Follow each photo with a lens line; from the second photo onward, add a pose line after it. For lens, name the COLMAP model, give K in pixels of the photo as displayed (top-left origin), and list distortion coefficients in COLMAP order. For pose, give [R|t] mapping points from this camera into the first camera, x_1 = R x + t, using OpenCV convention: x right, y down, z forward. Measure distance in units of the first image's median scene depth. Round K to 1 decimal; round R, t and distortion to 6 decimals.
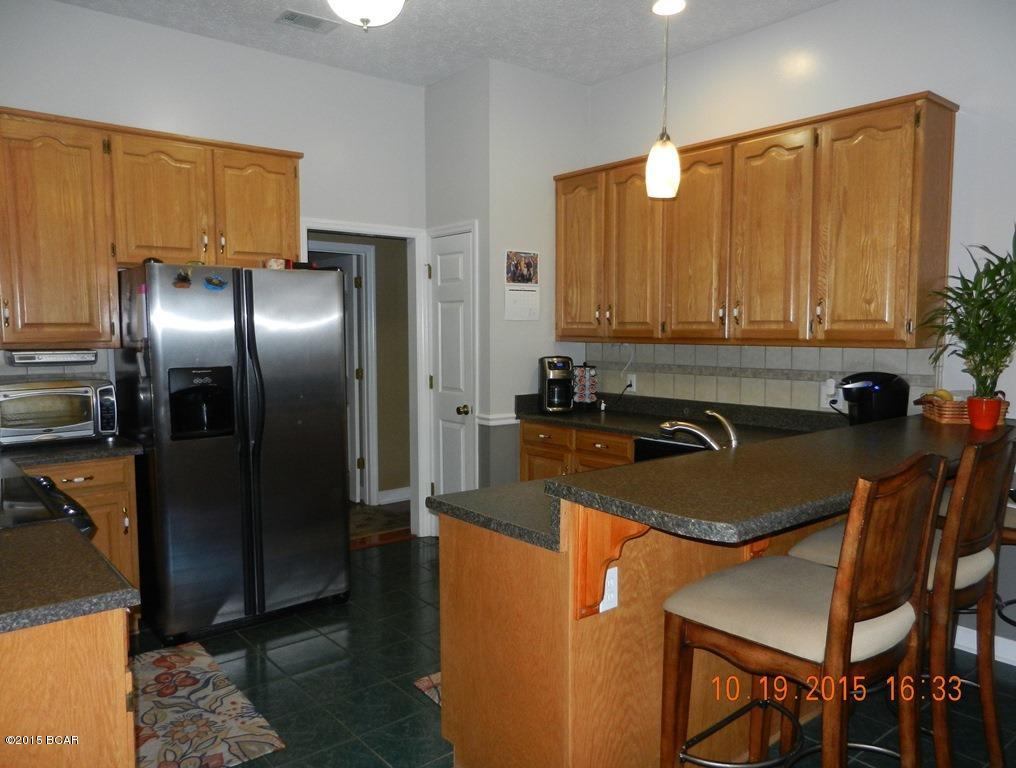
lens RADIAL K [[749.8, 0, 508.0], [0, 749.8, 384.0], [0, 0, 1]] dist [-0.000919, -0.000269]
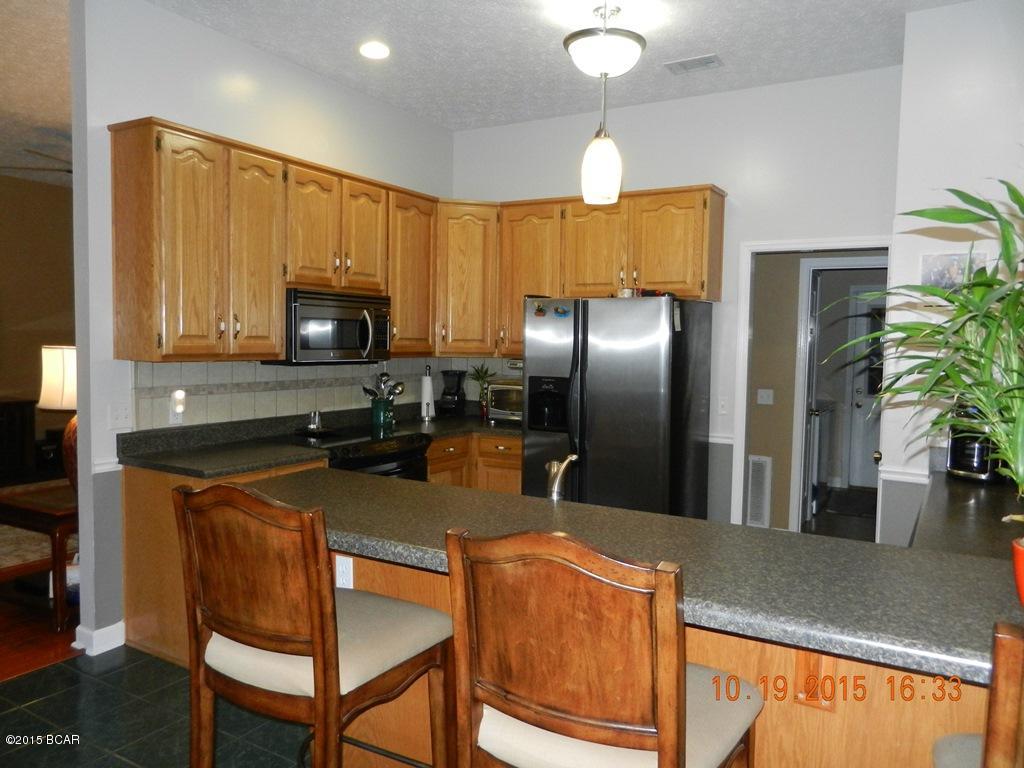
lens RADIAL K [[766.4, 0, 512.0], [0, 766.4, 384.0], [0, 0, 1]] dist [0.018225, -0.011469]
pose [[0.341823, 0.057394, -0.938010, 0.801216], [-0.091370, 0.995434, 0.027611, -0.039567], [0.935312, 0.076268, 0.345506, 0.471085]]
